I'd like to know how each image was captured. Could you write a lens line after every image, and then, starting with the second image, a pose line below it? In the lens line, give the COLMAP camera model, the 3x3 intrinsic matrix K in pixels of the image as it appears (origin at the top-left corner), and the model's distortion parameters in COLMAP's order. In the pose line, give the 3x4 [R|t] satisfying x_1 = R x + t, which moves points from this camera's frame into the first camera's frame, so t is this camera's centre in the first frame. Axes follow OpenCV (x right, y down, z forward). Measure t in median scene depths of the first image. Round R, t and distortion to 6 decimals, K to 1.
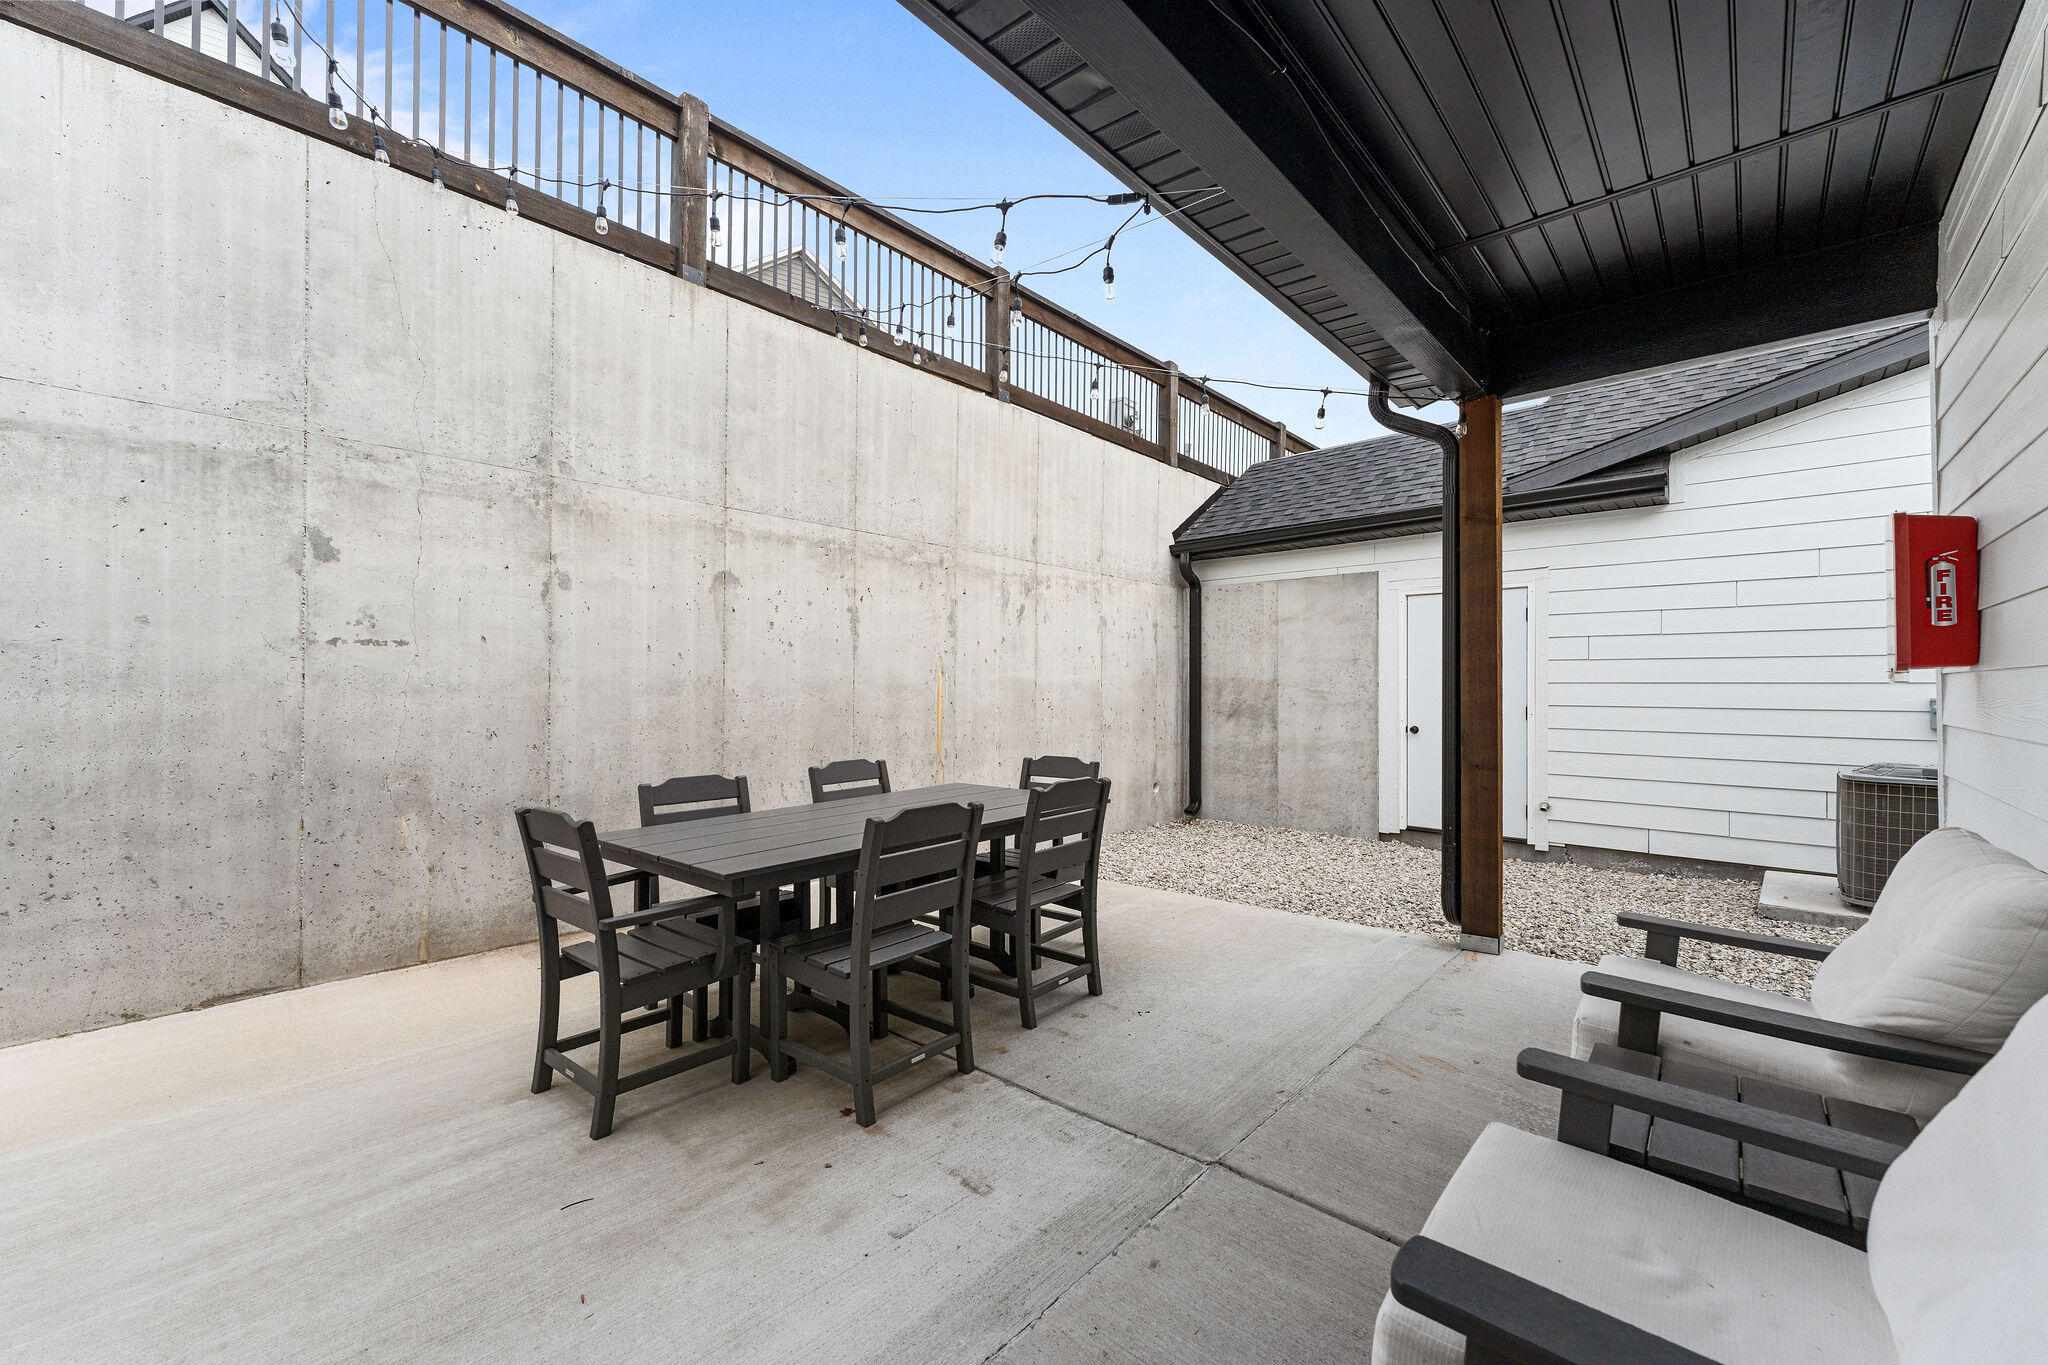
lens RADIAL K [[814.0, 0, 1023.5], [0, 814.0, 684.4], [0, 0, 1]] dist [0.001133, -0.000148]
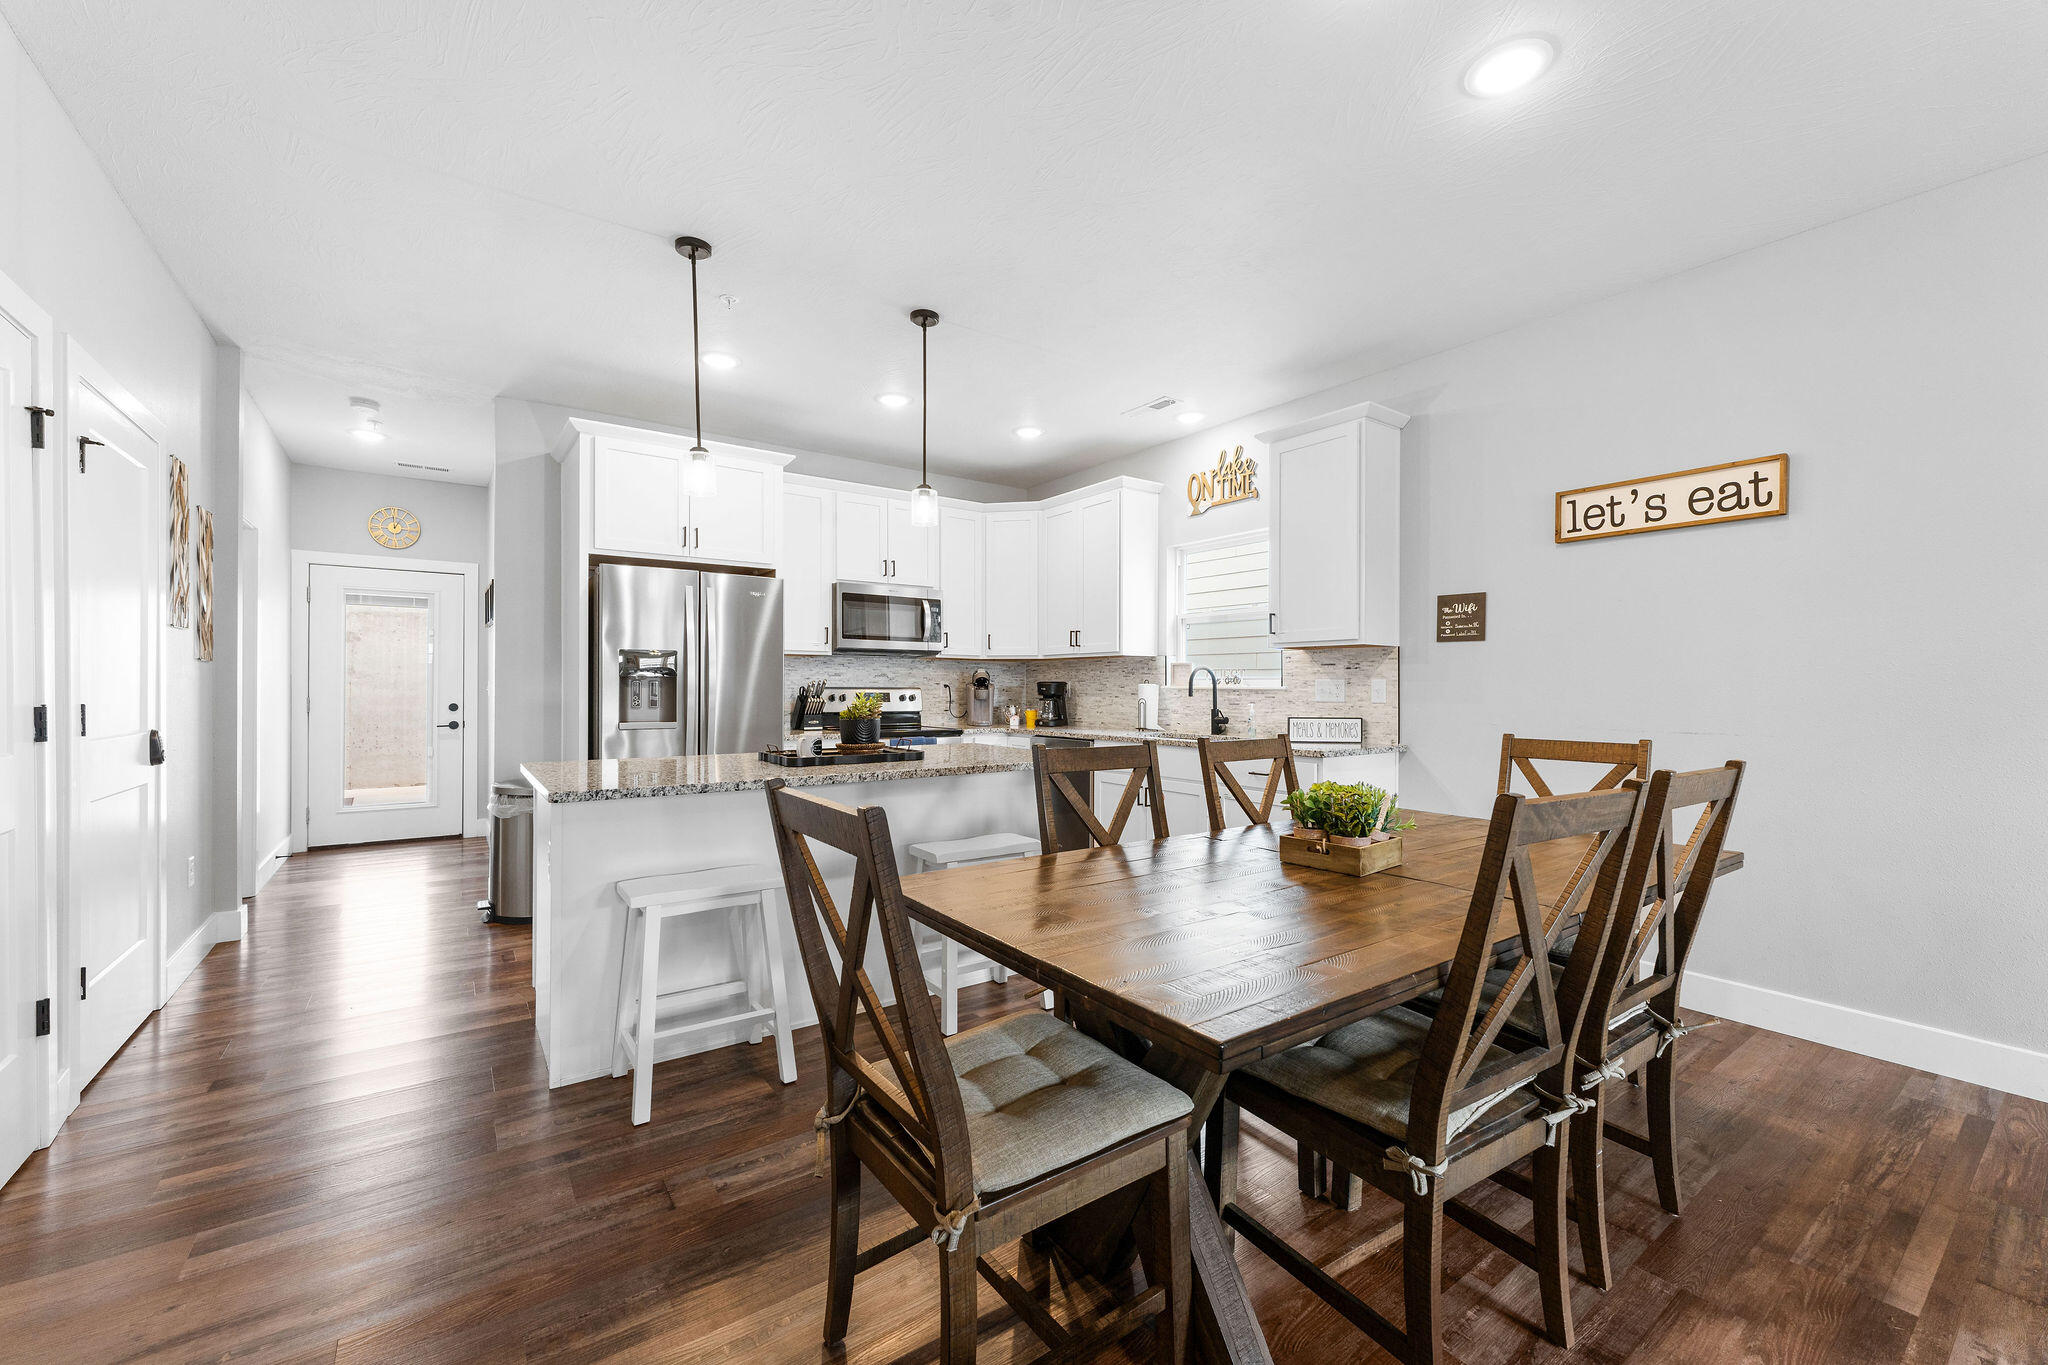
lens RADIAL K [[814.0, 0, 1022.9], [0, 814.0, 685.8], [0, 0, 1]] dist [0.001133, -0.000148]
pose [[0.975815, 0.001803, -0.218592, 2.180733], [-0.000026, 0.999967, 0.008132, -0.029730], [0.218599, -0.007930, 0.975783, -1.728293]]
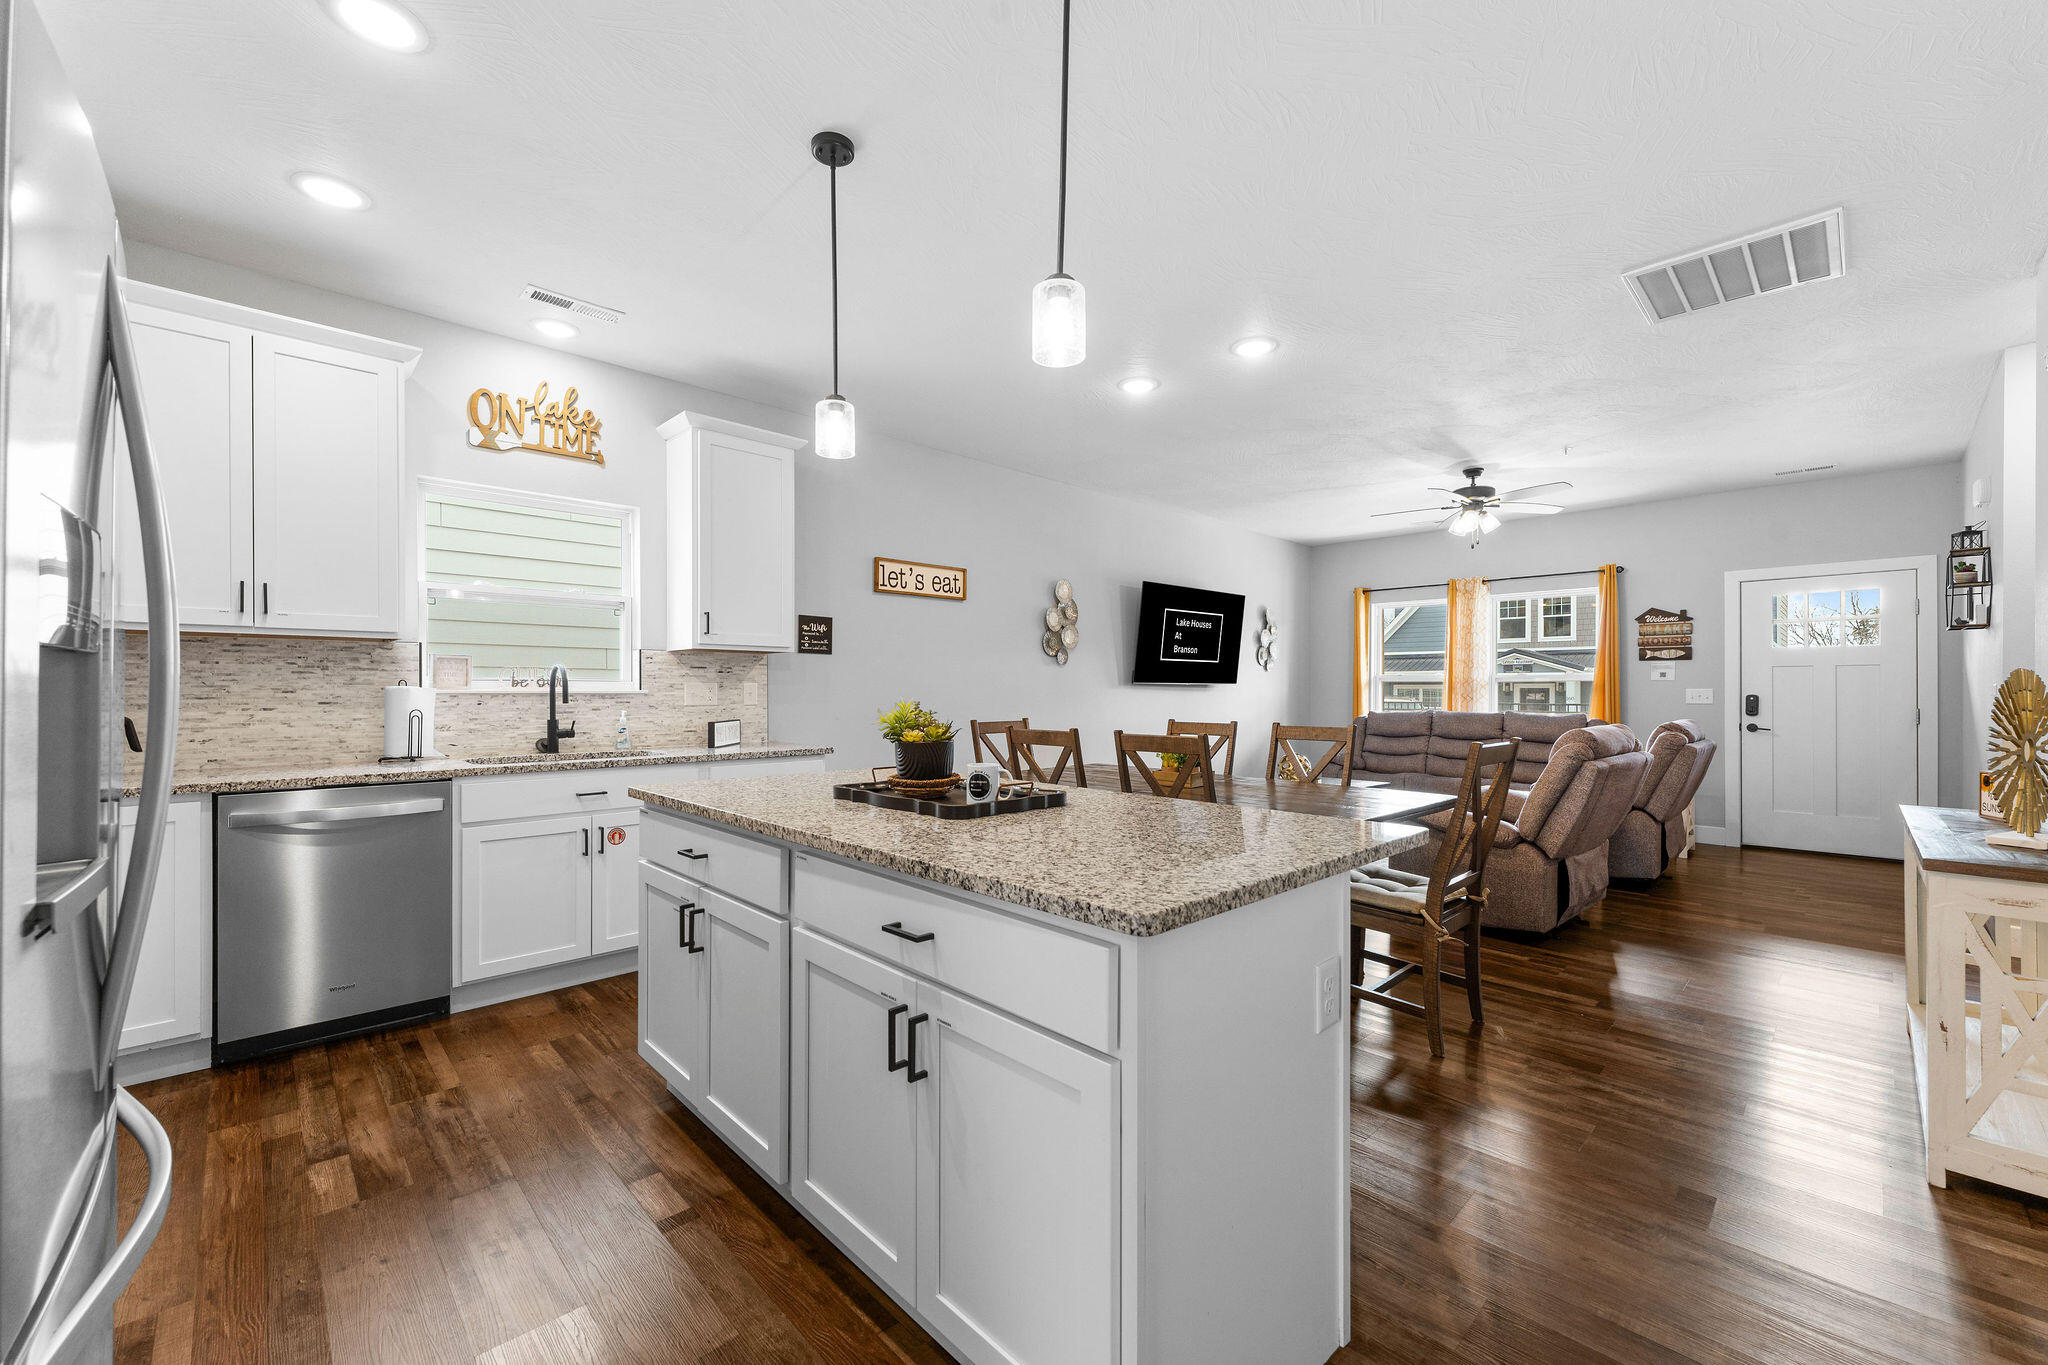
lens RADIAL K [[814.0, 0, 1024.1], [0, 814.0, 693.2], [0, 0, 1]] dist [0.001133, -0.000148]
pose [[0.079037, -0.004878, 0.996860, 1.014140], [-0.010493, 0.999929, 0.005725, -0.024942], [-0.996816, -0.010912, 0.078980, -0.876628]]
